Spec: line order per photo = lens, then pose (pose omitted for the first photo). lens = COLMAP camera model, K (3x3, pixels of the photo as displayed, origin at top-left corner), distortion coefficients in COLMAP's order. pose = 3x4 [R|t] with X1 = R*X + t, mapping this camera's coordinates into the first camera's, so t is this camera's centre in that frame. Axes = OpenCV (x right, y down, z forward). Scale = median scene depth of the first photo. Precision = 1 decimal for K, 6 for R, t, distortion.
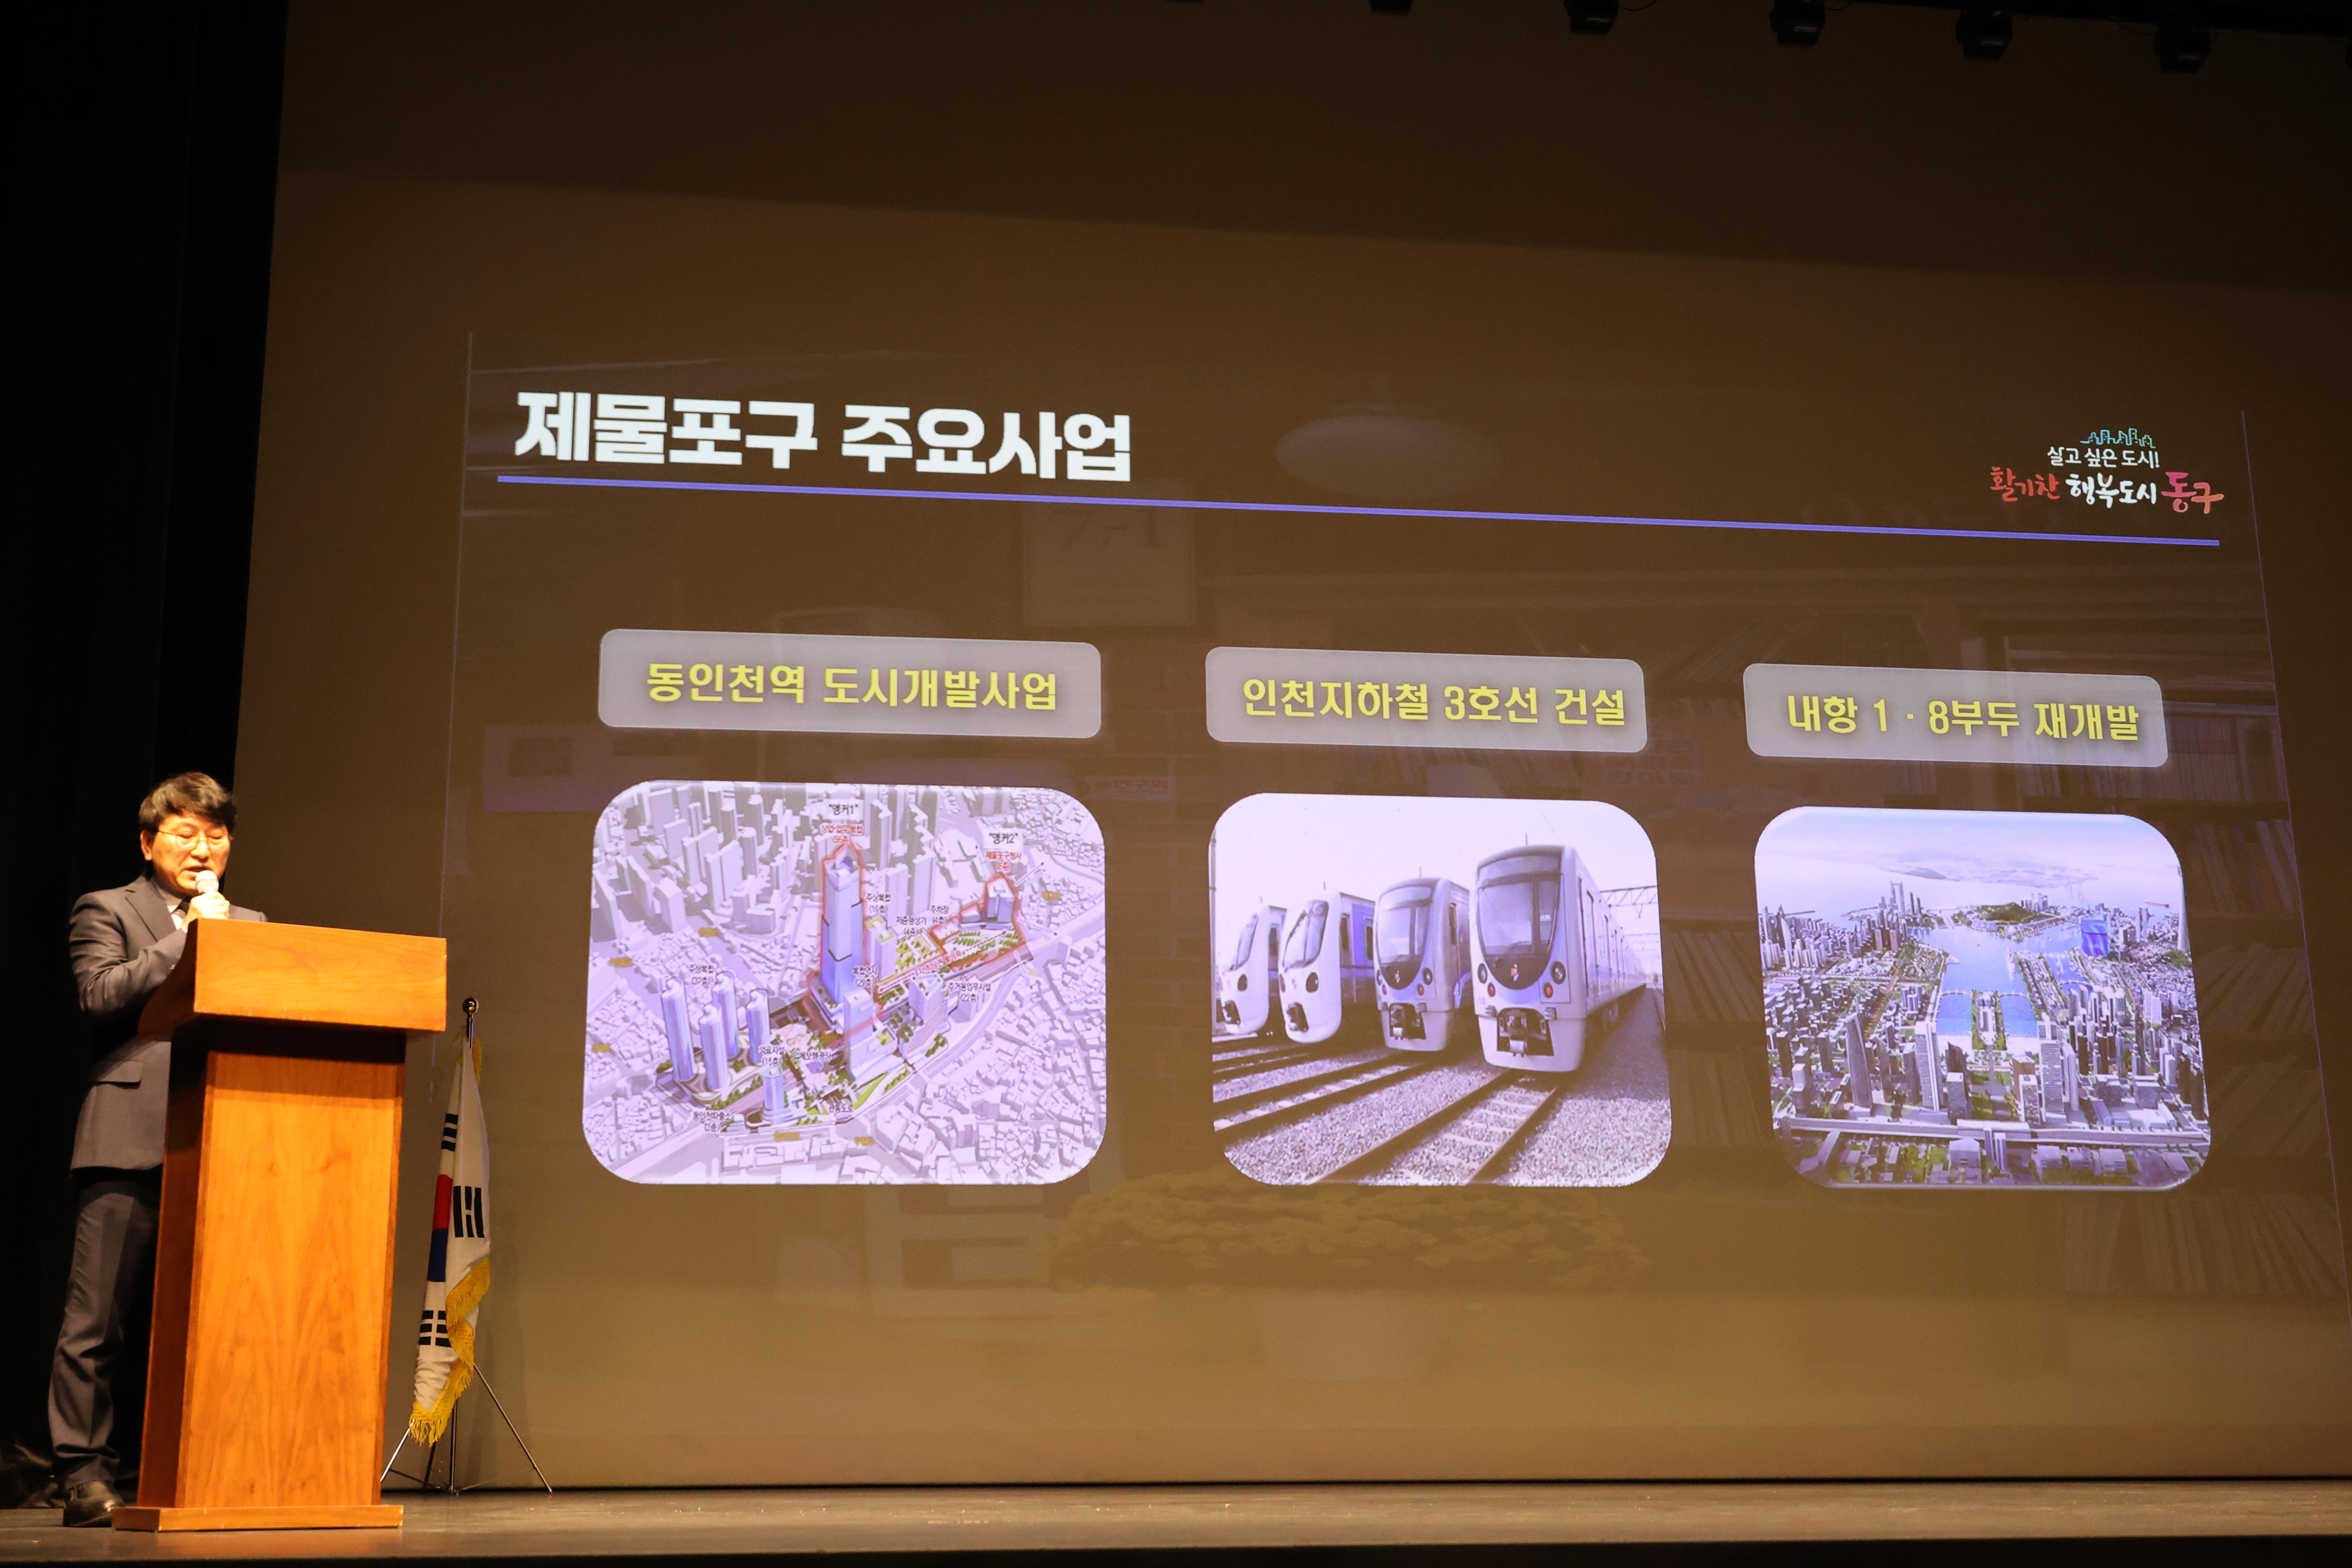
lens RADIAL K [[2889.7, 0, 1134.8], [0, 2889.7, 812.0], [0, 0, 1]] dist [0.020200, 0.000000]
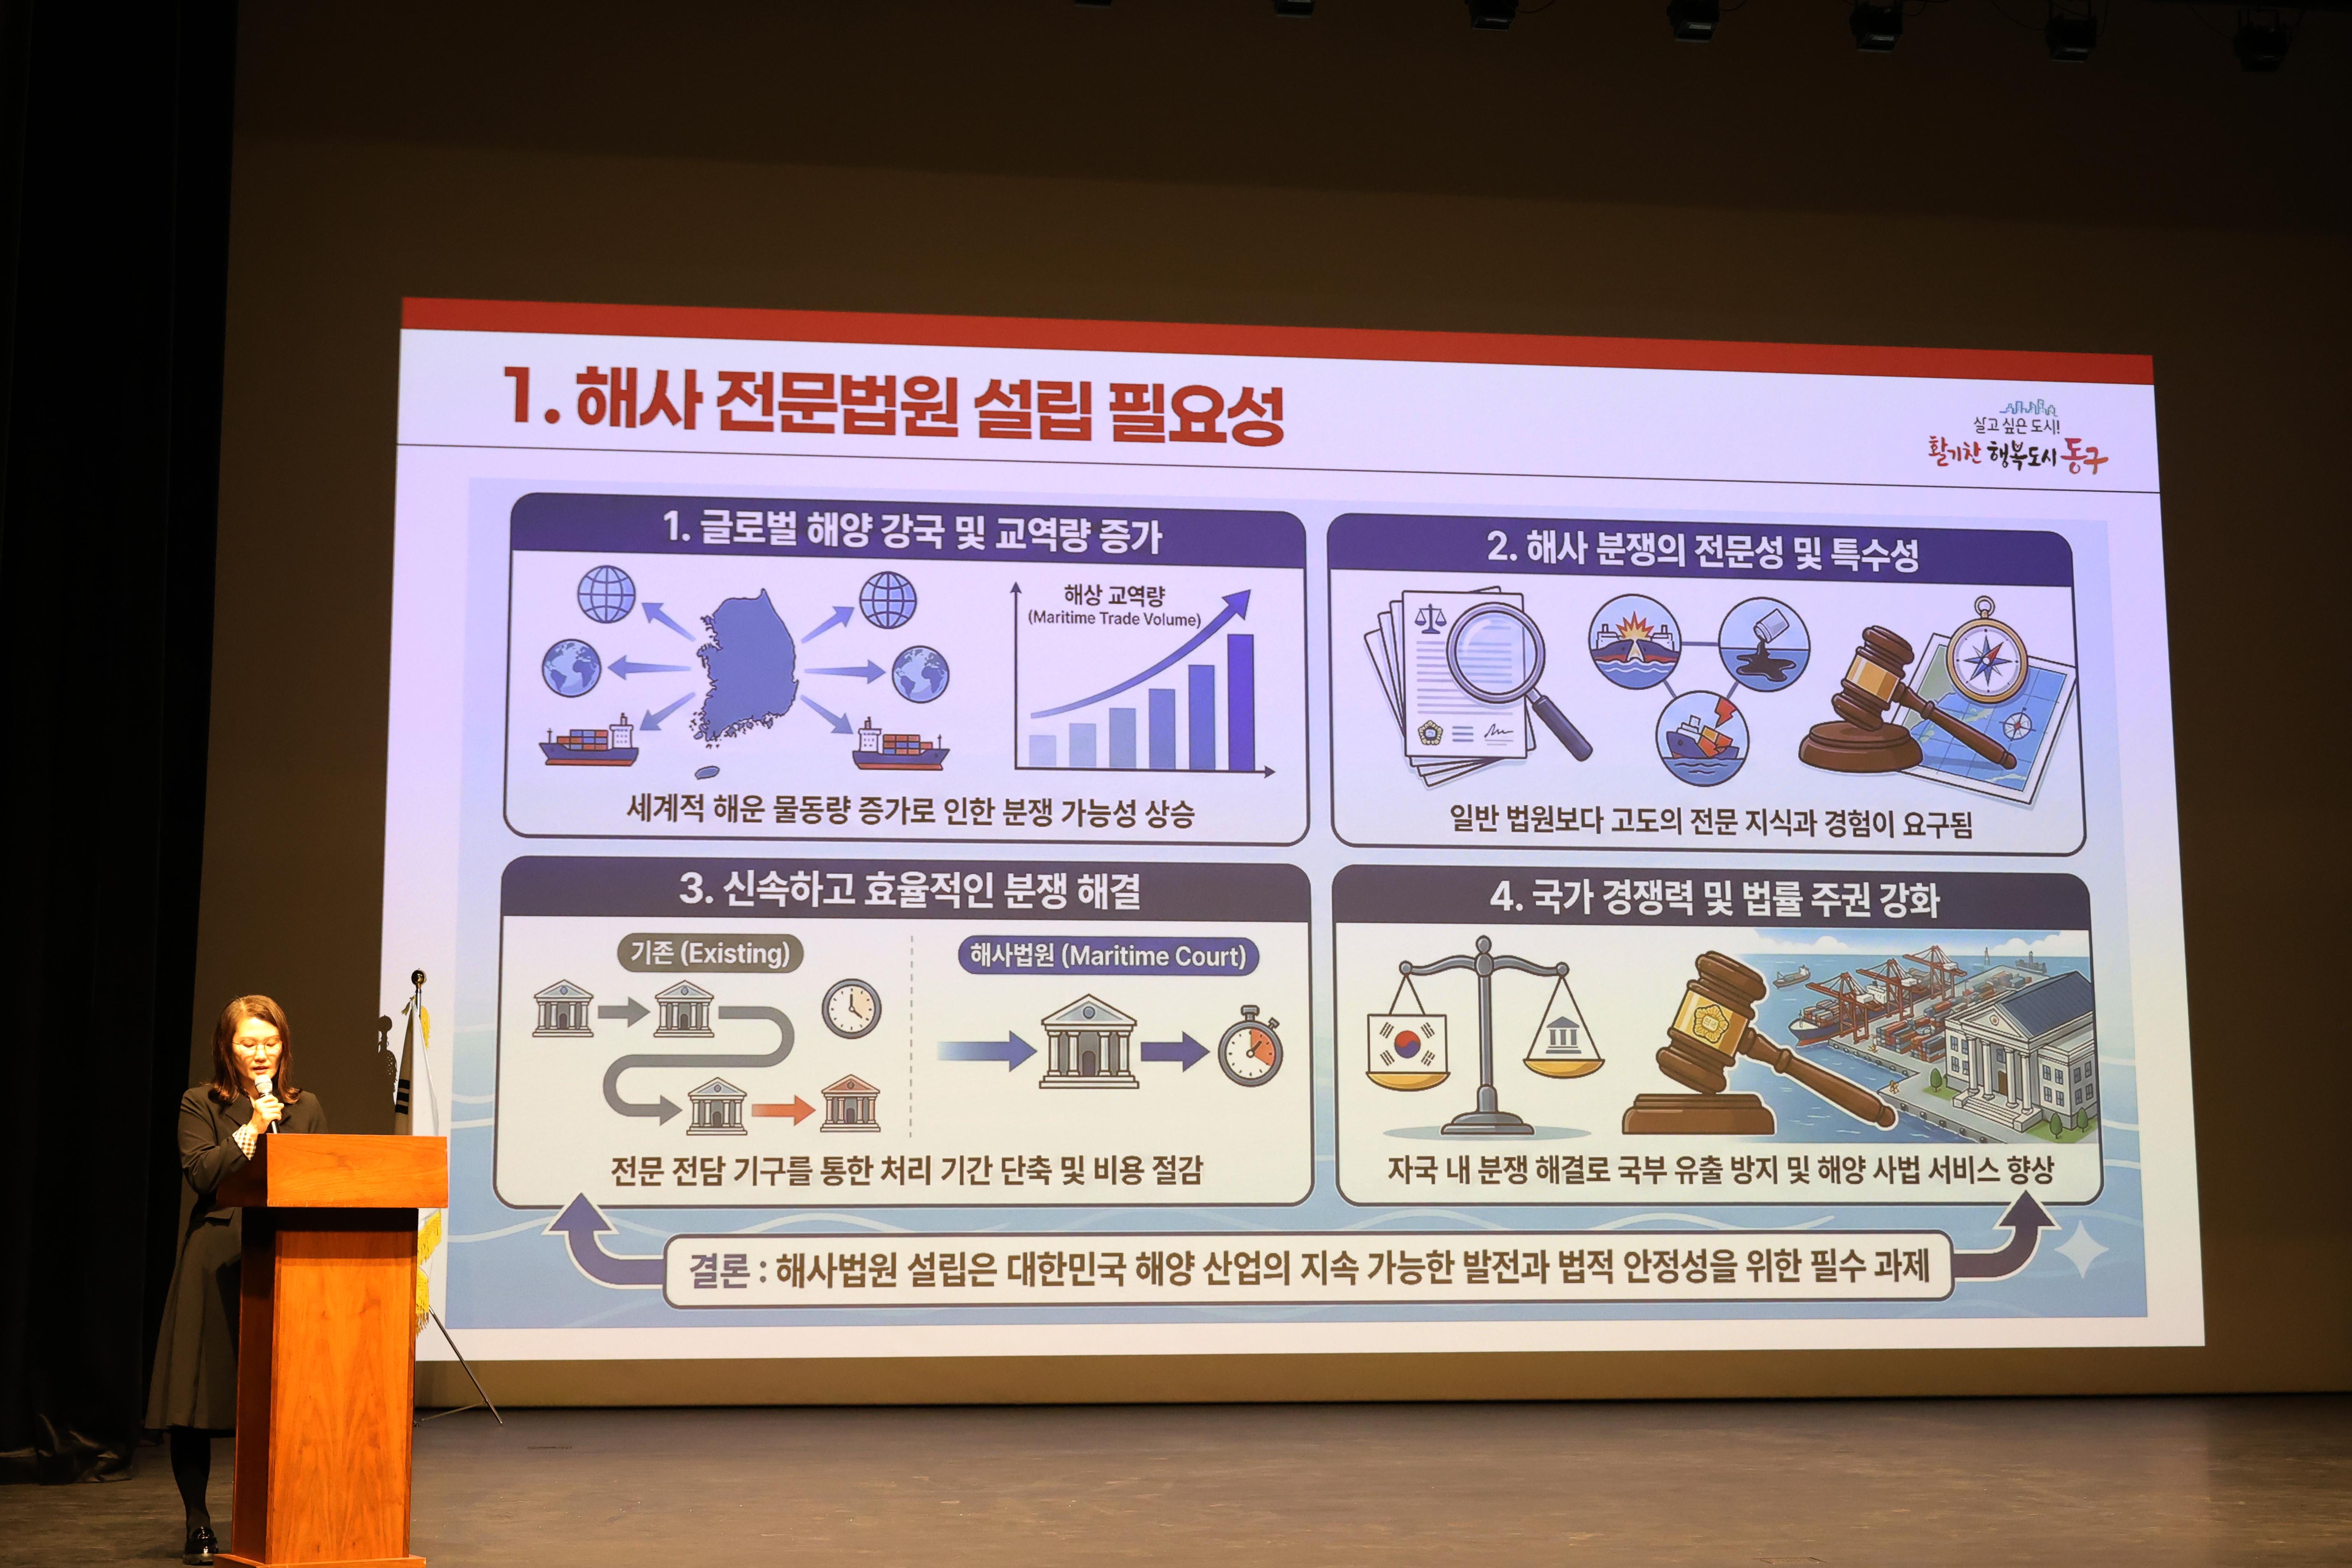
lens RADIAL K [[3481.8, 0, 1171.4], [0, 3481.8, 775.8], [0, 0, 1]] dist [-0.052495, 0.000000]
pose [[0.999910, 0.007755, 0.010968, 0.038479], [-0.008761, 0.995450, 0.094881, -0.140216], [-0.010183, -0.094968, 0.995428, -0.291713]]
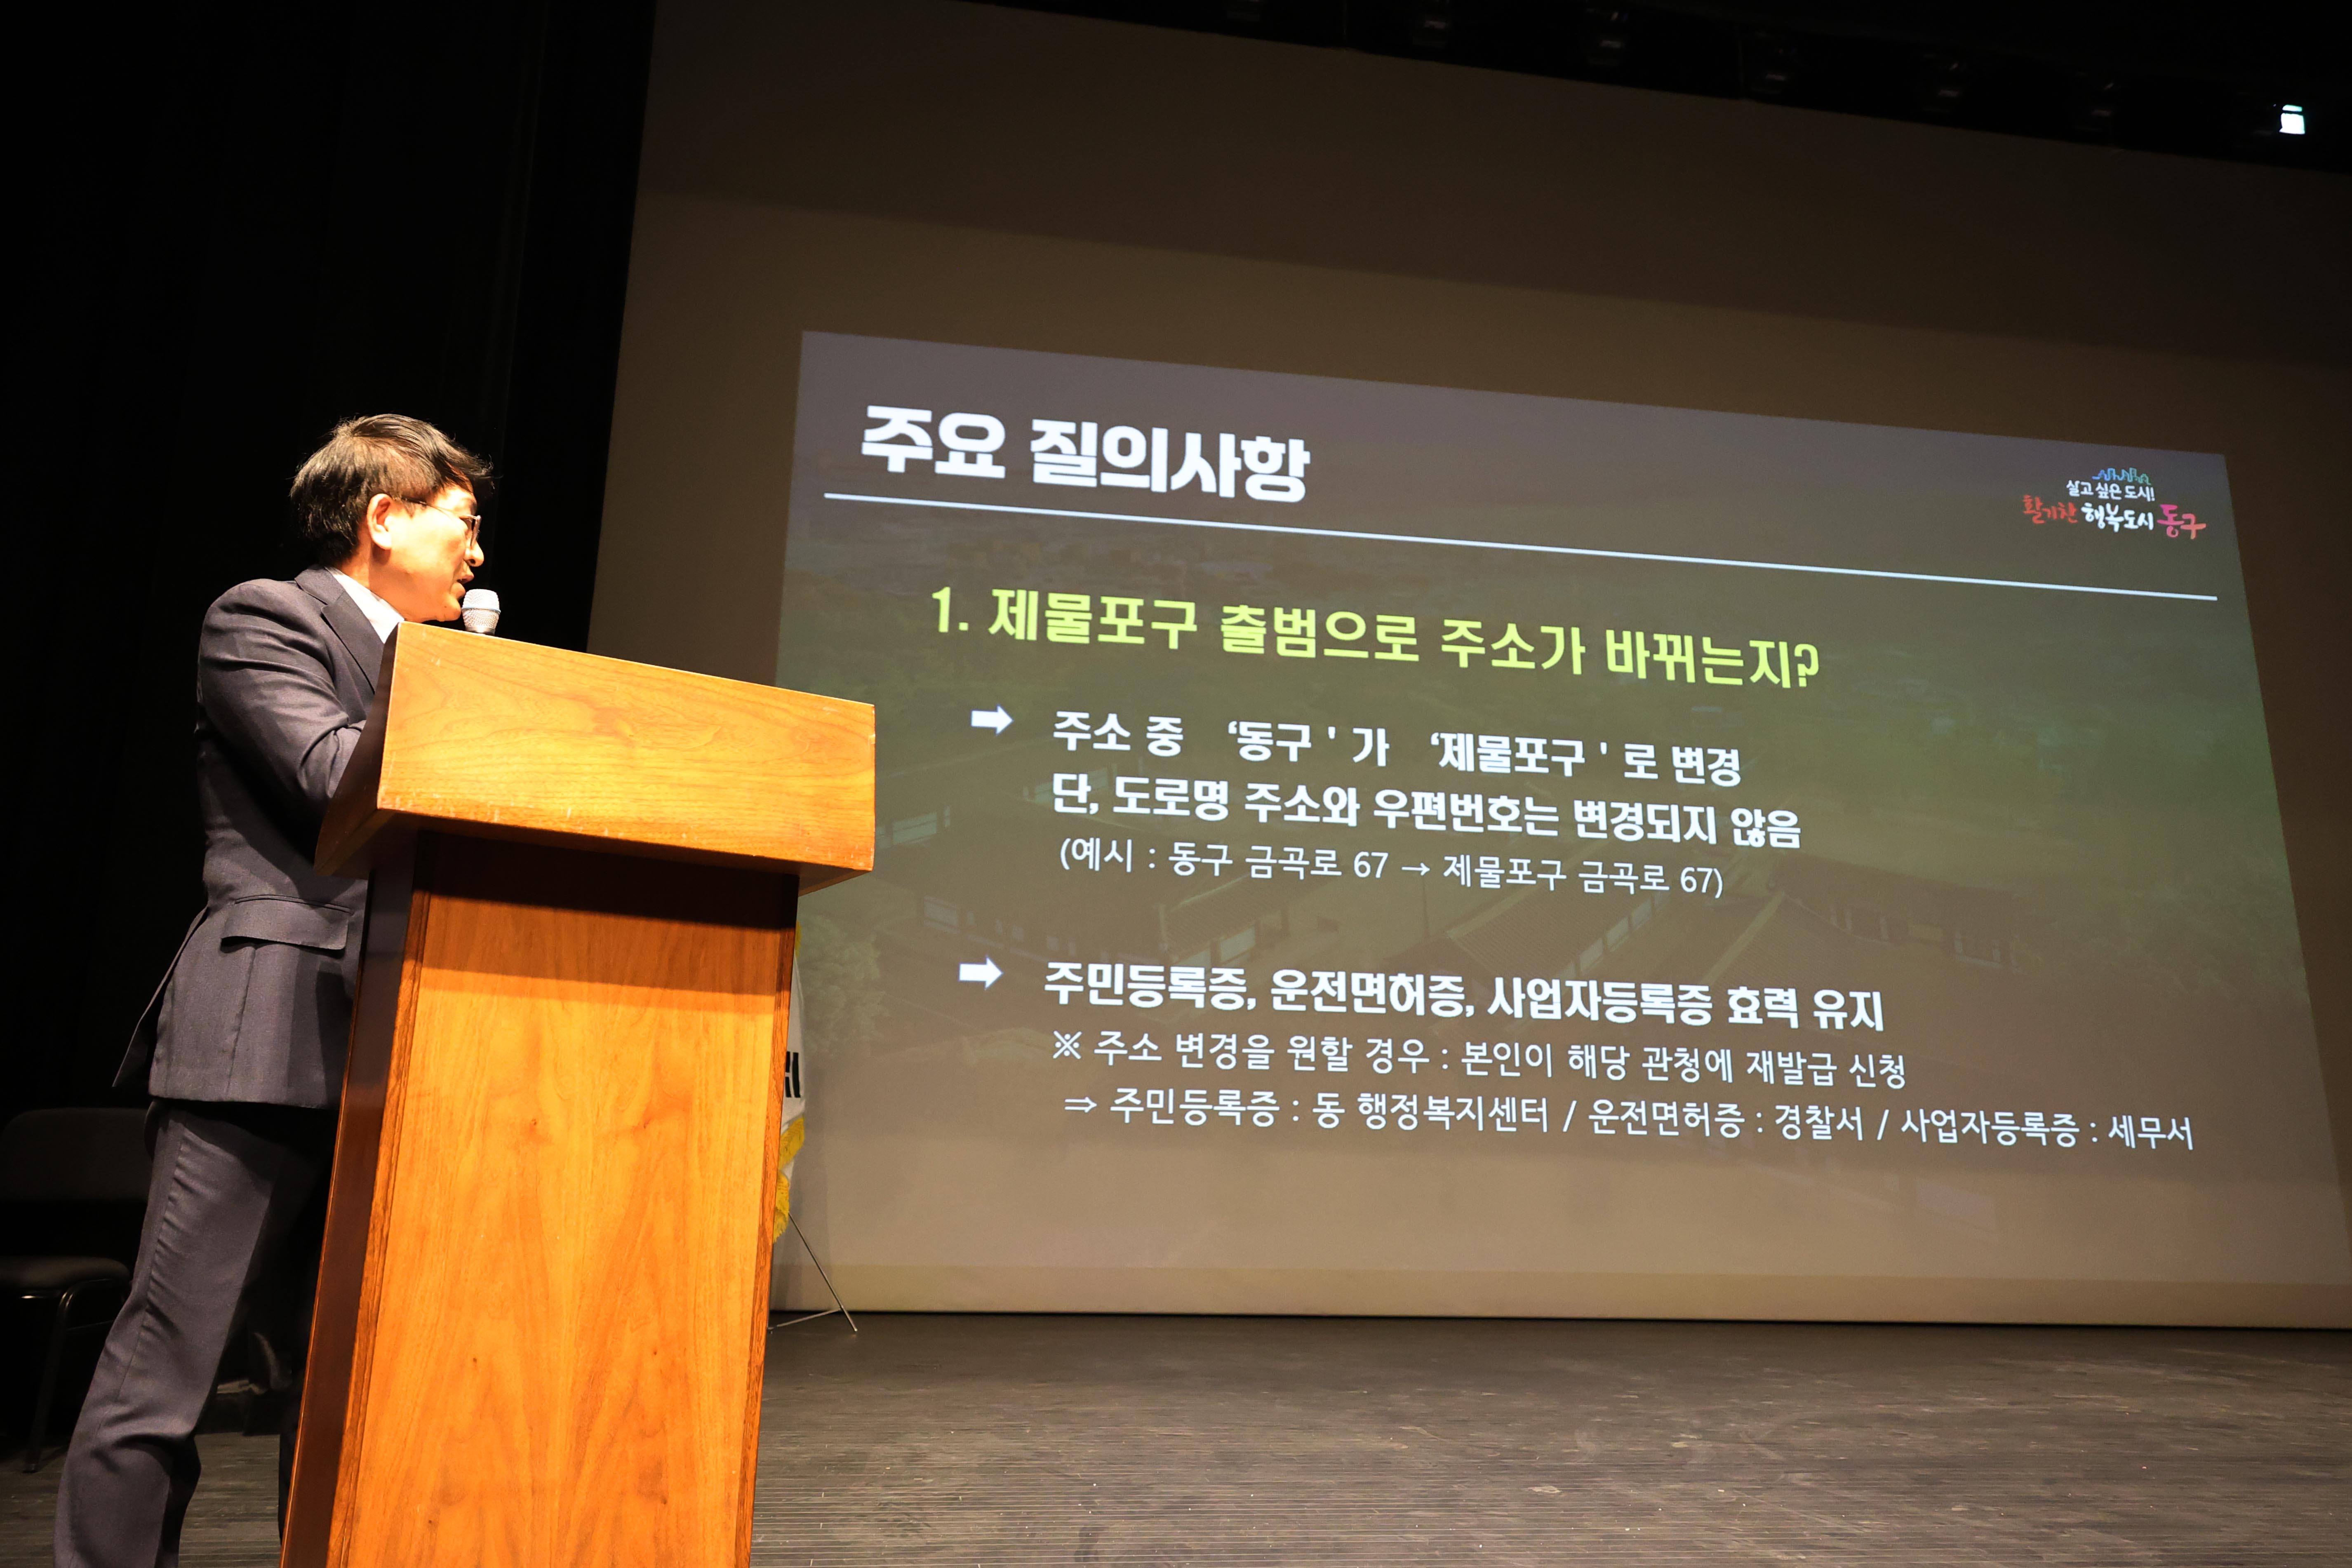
lens RADIAL K [[1735.1, 0, 1161.5], [0, 1735.1, 821.8], [0, 0, 1]] dist [0.037011, -0.020403]
pose [[0.999299, 0.030277, 0.022003, -0.097274], [-0.030397, 0.999525, 0.005168, 0.031928], [-0.021836, -0.005833, 0.999745, 0.342447]]
